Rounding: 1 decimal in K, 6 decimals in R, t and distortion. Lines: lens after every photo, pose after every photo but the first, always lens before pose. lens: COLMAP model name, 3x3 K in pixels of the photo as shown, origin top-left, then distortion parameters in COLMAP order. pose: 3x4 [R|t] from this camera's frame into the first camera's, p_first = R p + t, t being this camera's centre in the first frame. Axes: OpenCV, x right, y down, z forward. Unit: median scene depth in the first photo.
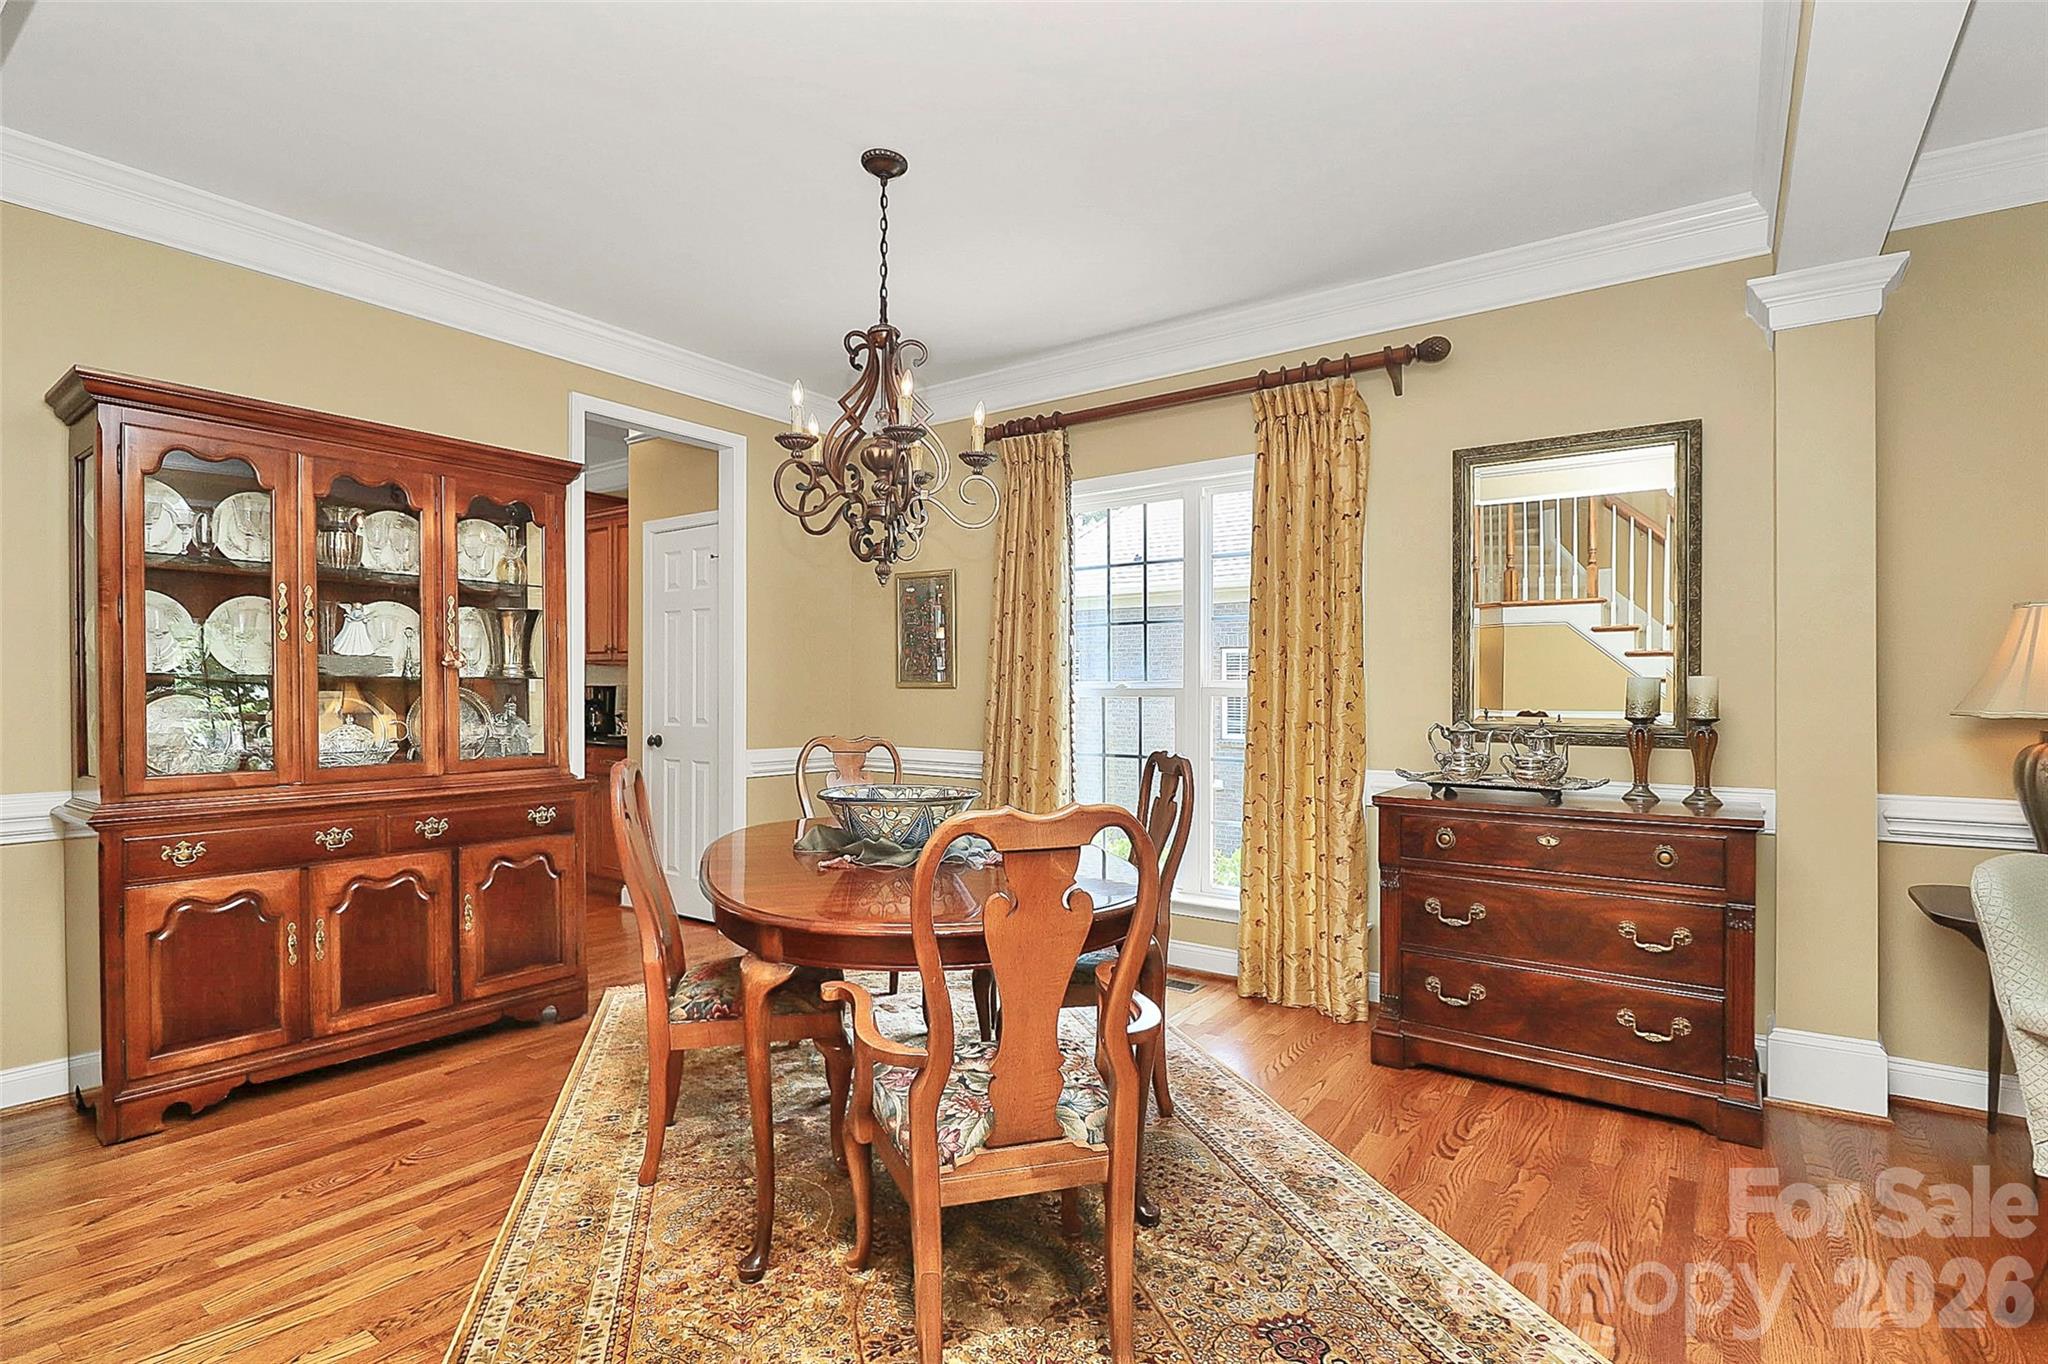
lens RADIAL K [[977.2, 0, 1030.5], [0, 977.2, 675.7], [0, 0, 1]] dist [-0.004470, -0.010891]
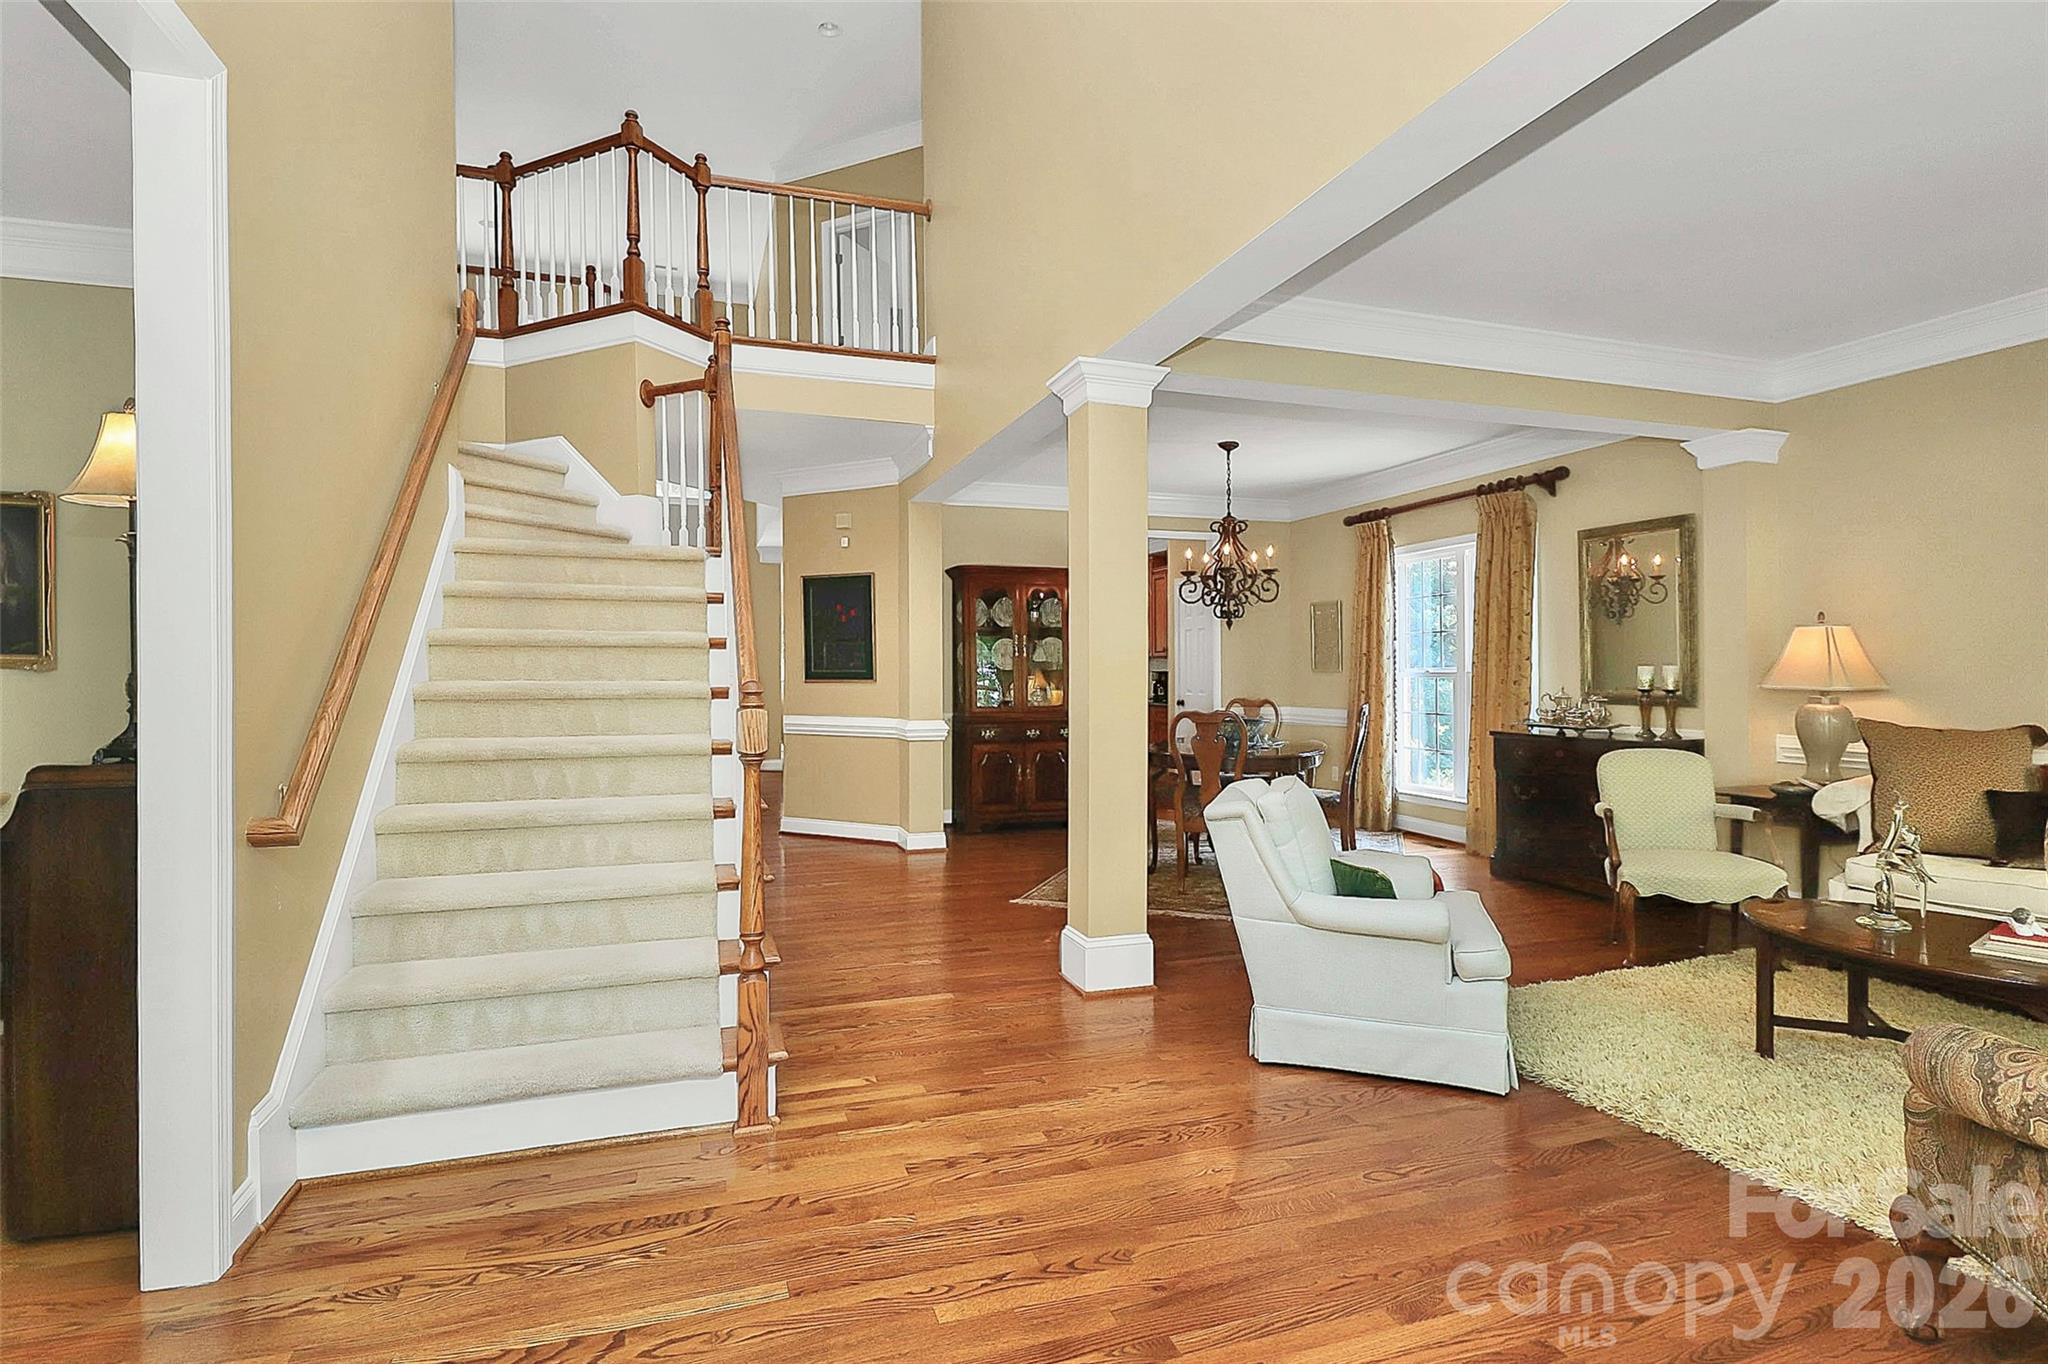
lens RADIAL K [[966.3, 0, 1017.4], [0, 966.3, 664.5], [0, 0, 1]] dist [0.001125, -0.011264]
pose [[0.811178, -0.007487, -0.584752, 0.711603], [0.012094, 0.999919, 0.003976, -0.022143], [0.584675, -0.010297, 0.811203, -1.048767]]
